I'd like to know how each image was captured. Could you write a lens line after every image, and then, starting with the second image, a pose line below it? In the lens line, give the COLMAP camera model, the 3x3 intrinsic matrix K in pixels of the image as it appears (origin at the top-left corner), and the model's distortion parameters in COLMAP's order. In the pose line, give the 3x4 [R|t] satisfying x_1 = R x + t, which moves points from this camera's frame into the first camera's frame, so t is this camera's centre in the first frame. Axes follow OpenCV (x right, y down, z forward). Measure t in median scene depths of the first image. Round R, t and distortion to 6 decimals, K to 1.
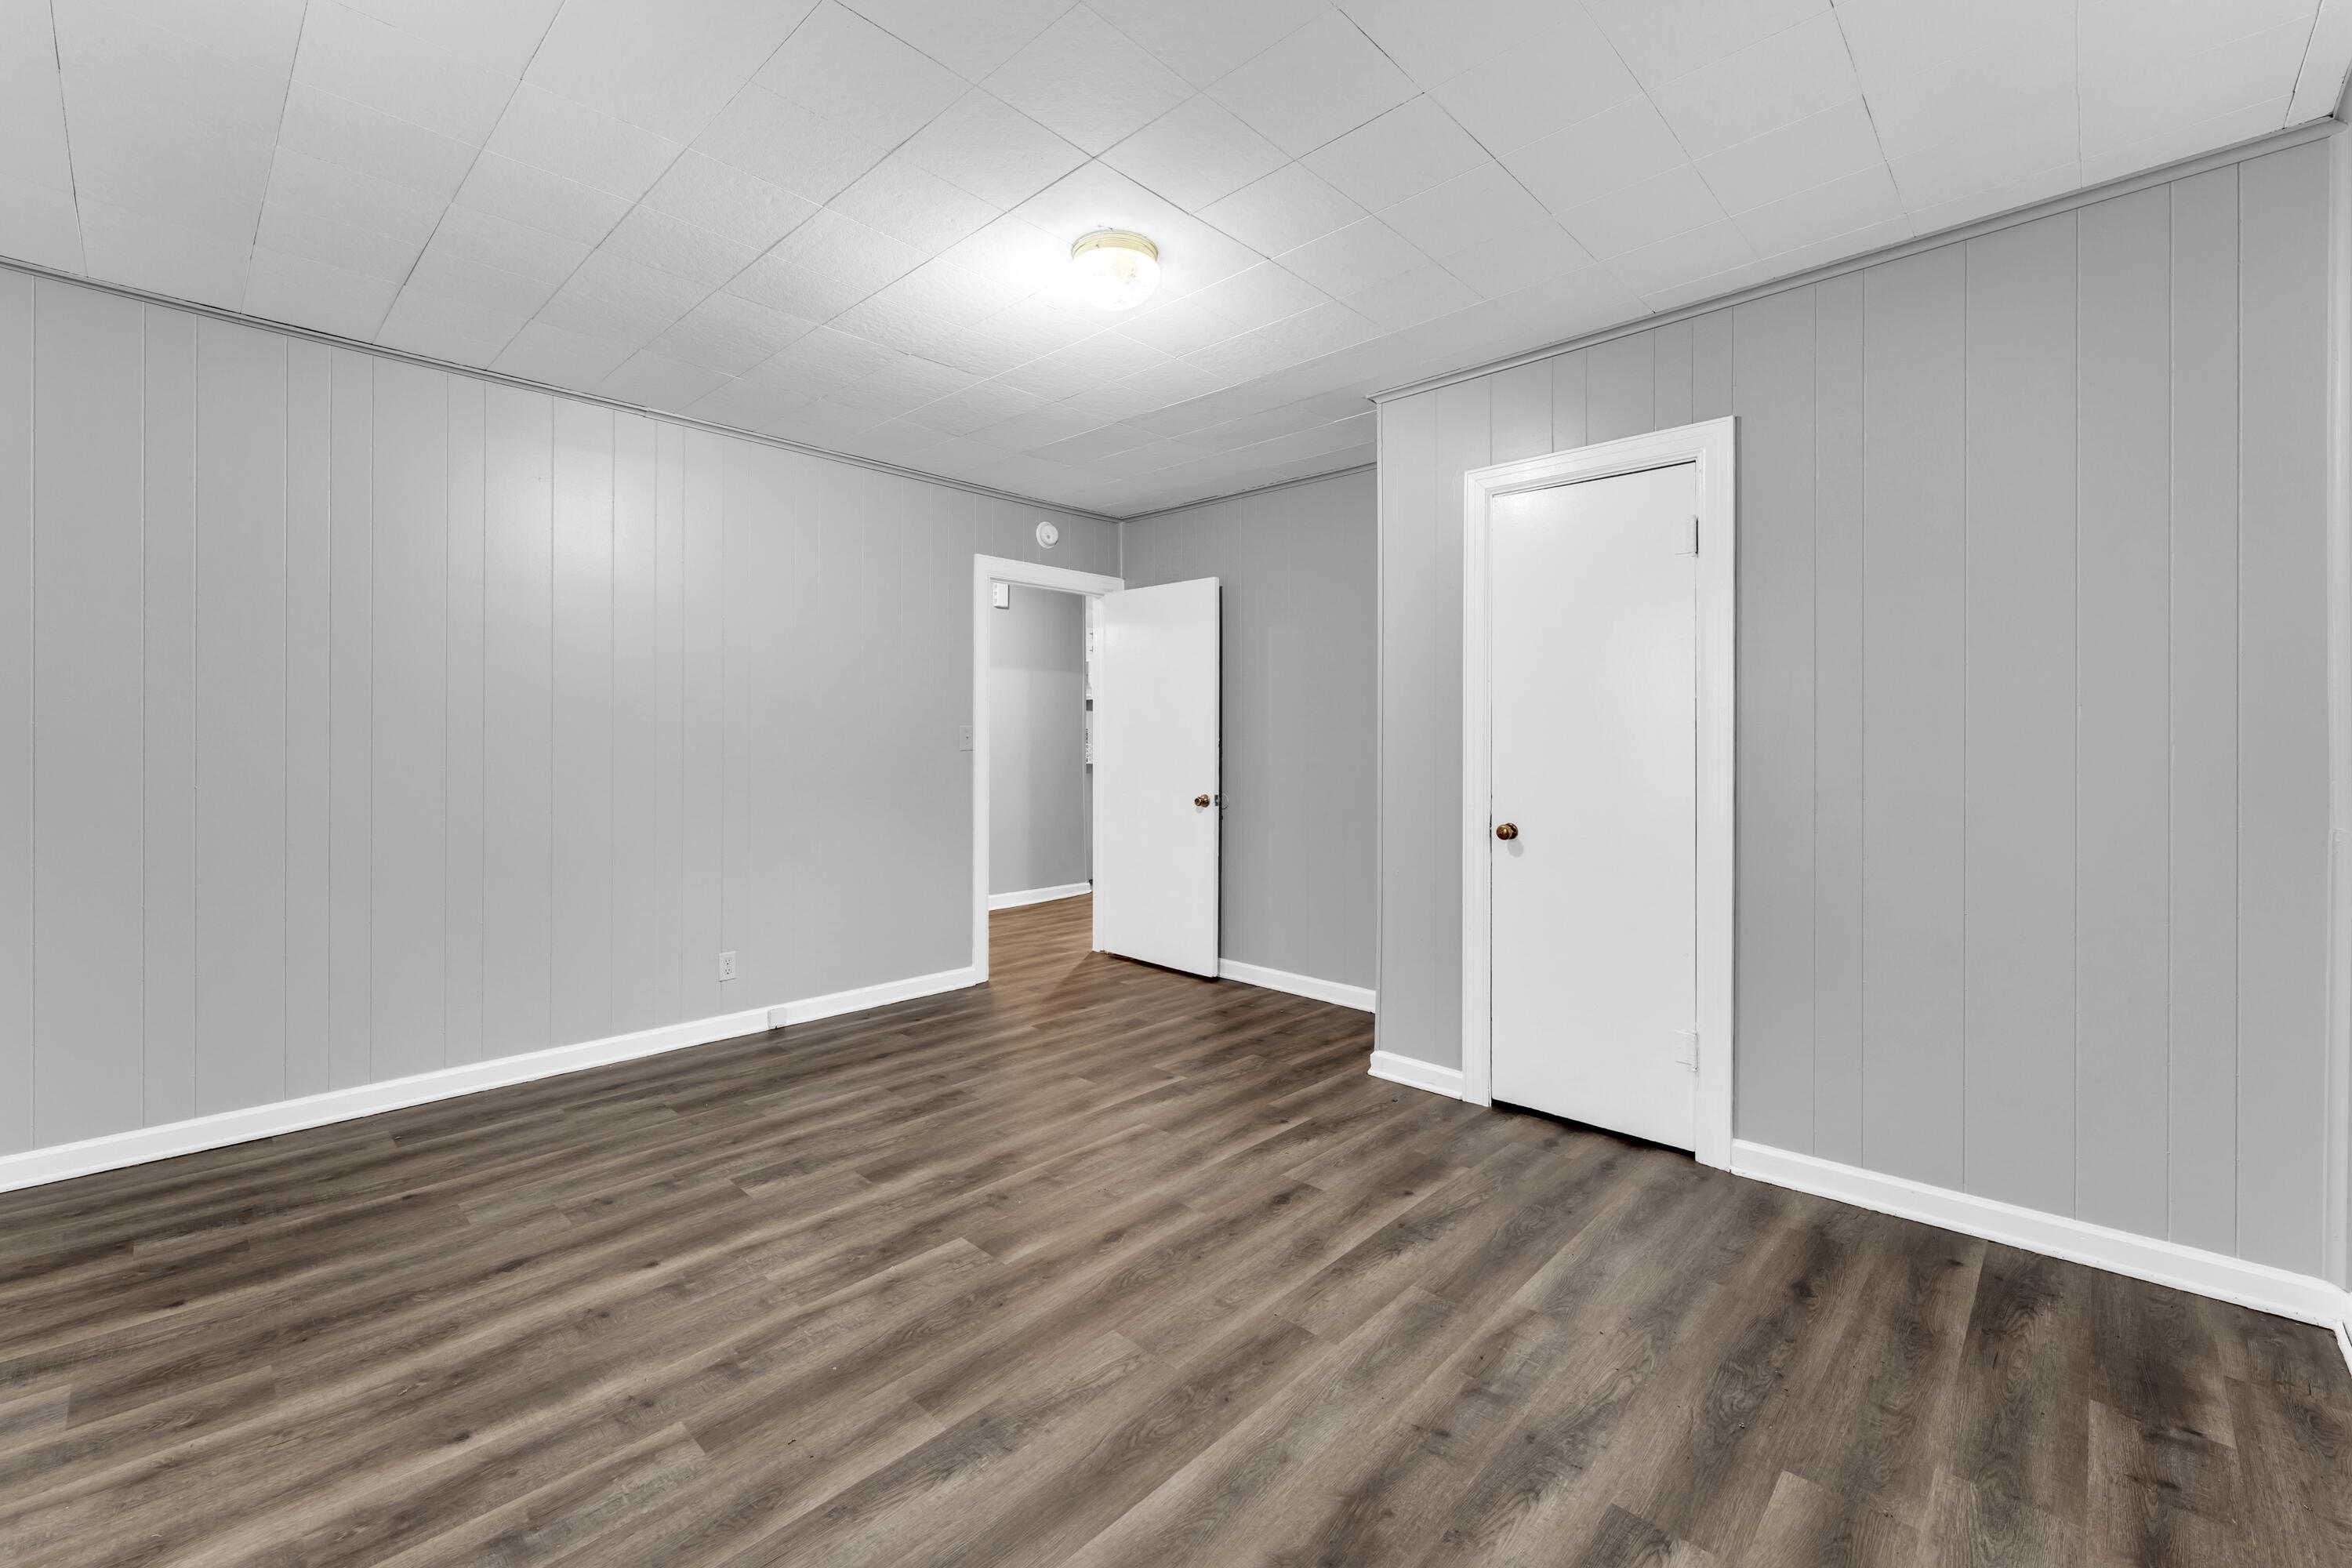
lens RADIAL K [[957.6, 0, 1161.8], [0, 957.6, 785.3], [0, 0, 1]] dist [0.000092, -0.000224]
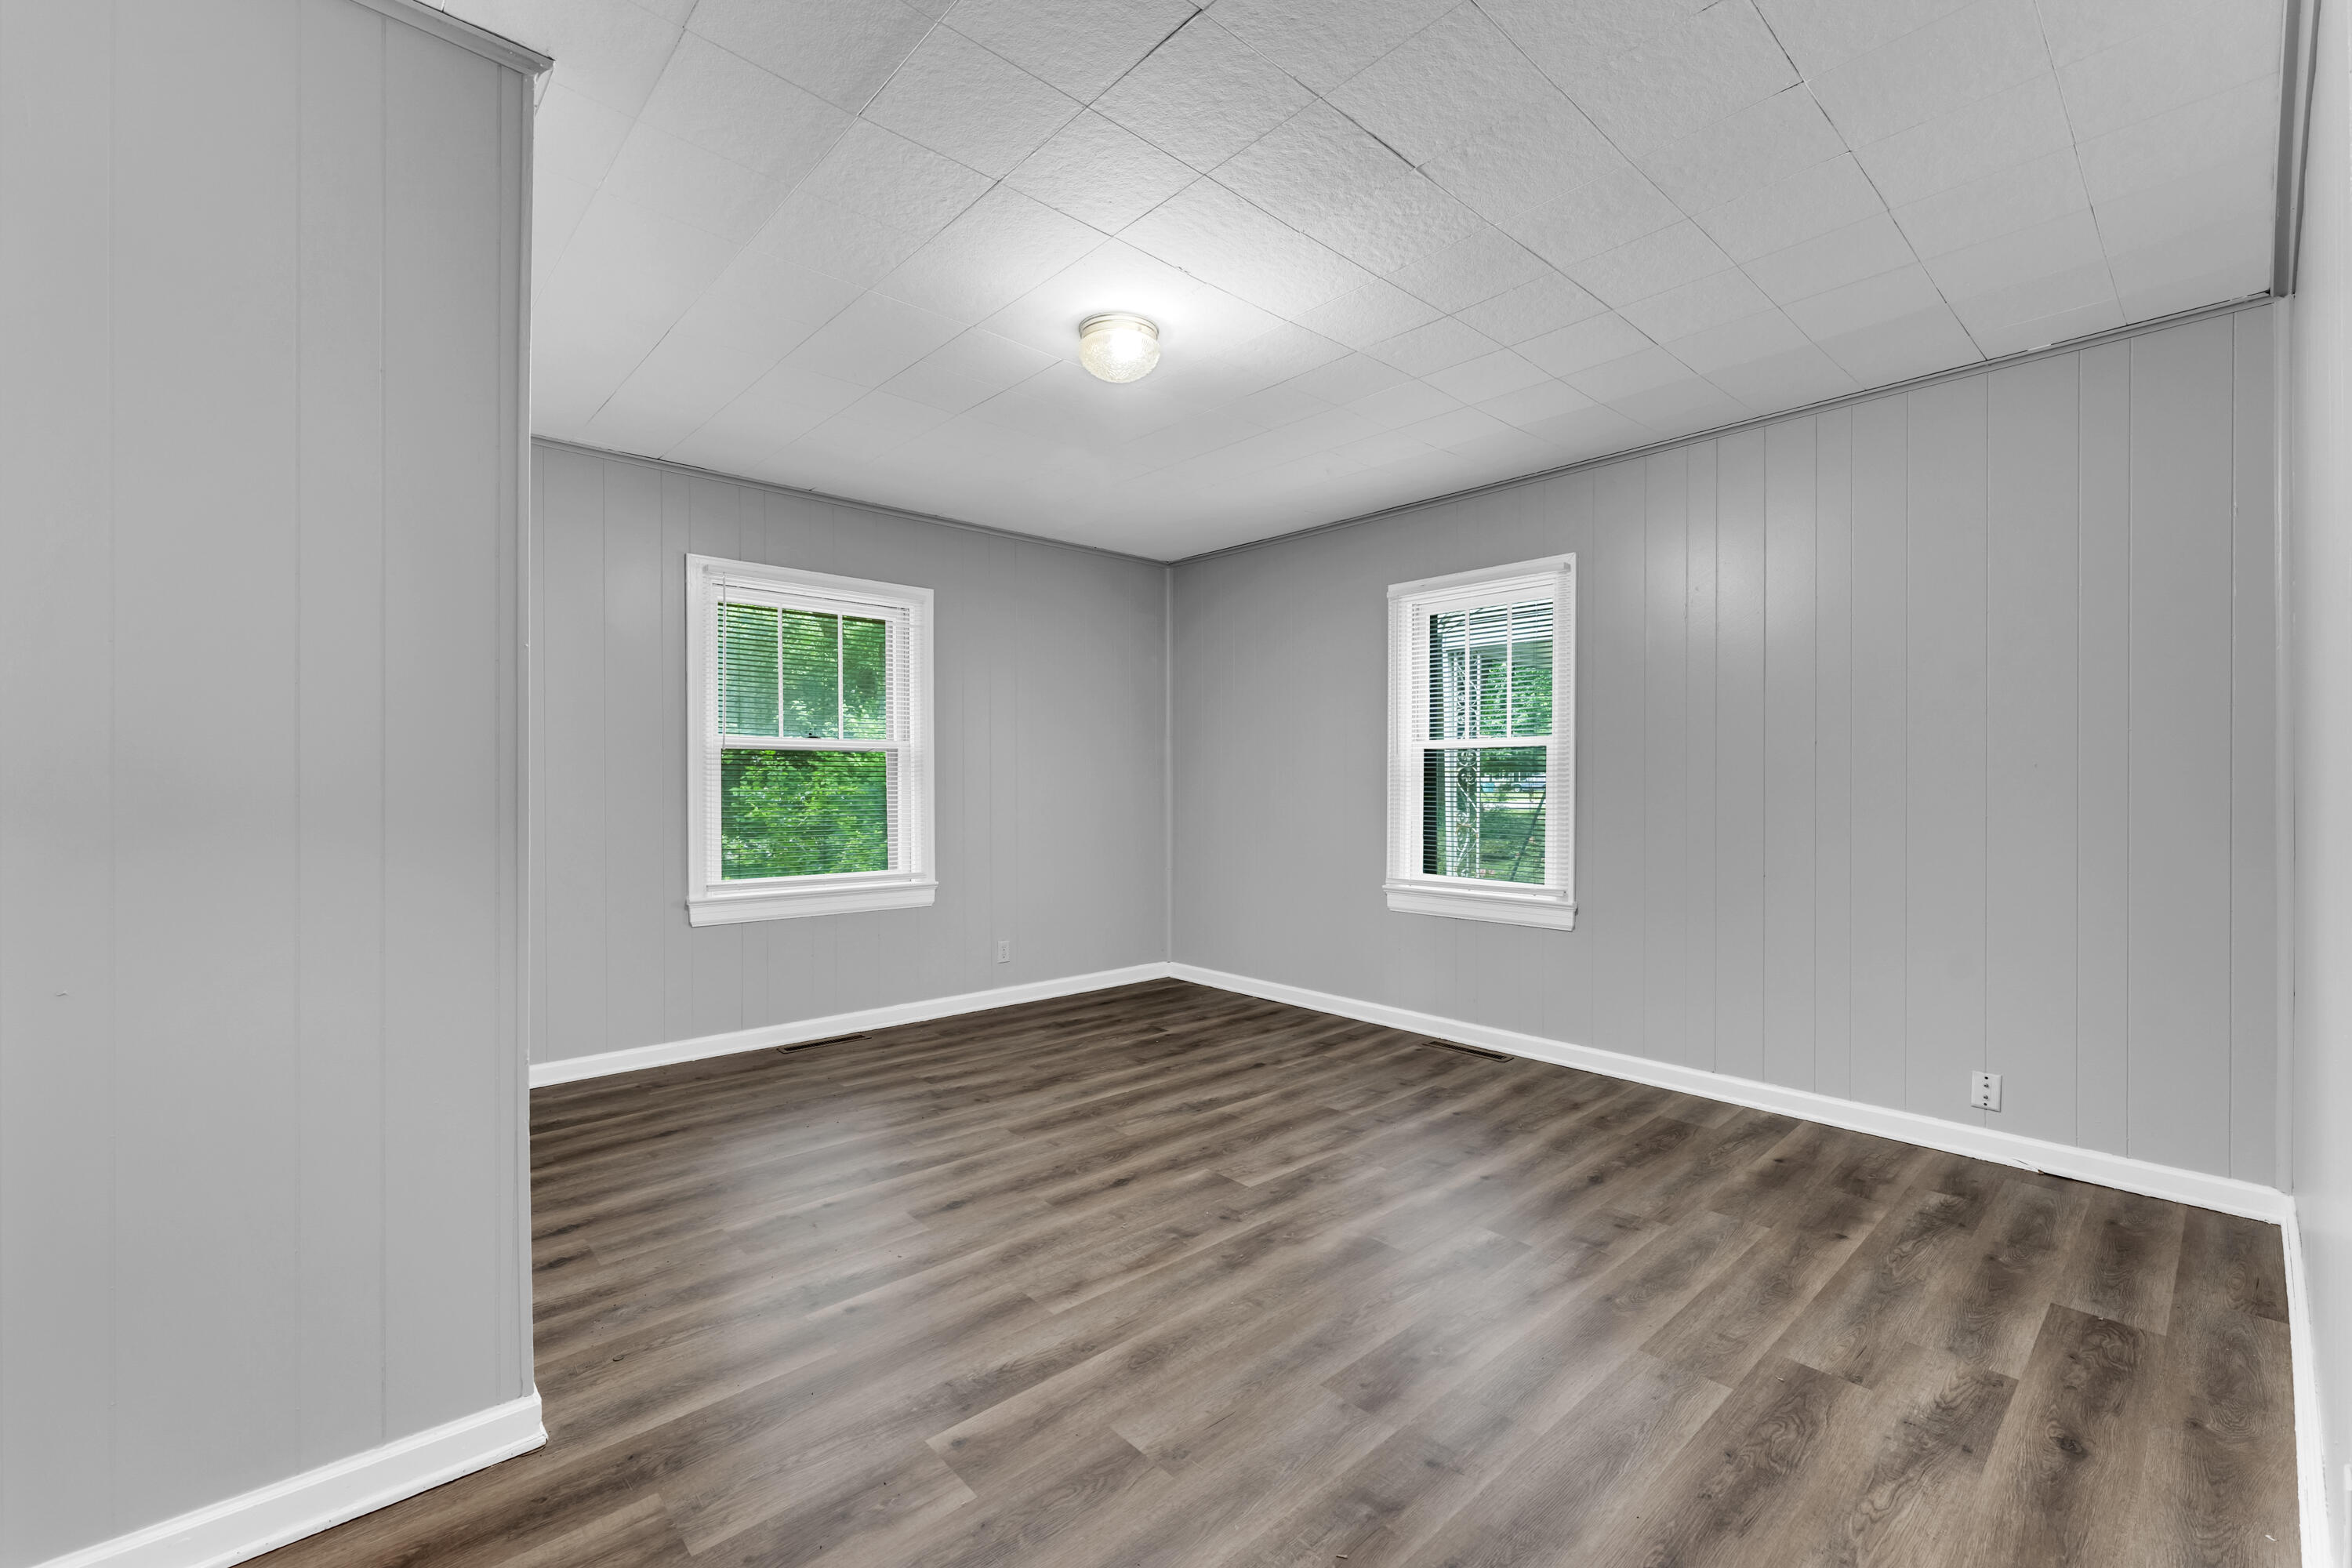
lens RADIAL K [[957.6, 0, 1161.8], [0, 957.6, 785.3], [0, 0, 1]] dist [0.000092, -0.000224]
pose [[-0.996708, -0.003791, 0.080992, -0.192336], [0.000146, 0.998821, 0.048548, -0.076145], [-0.081081, 0.048400, -0.995532, 2.123187]]
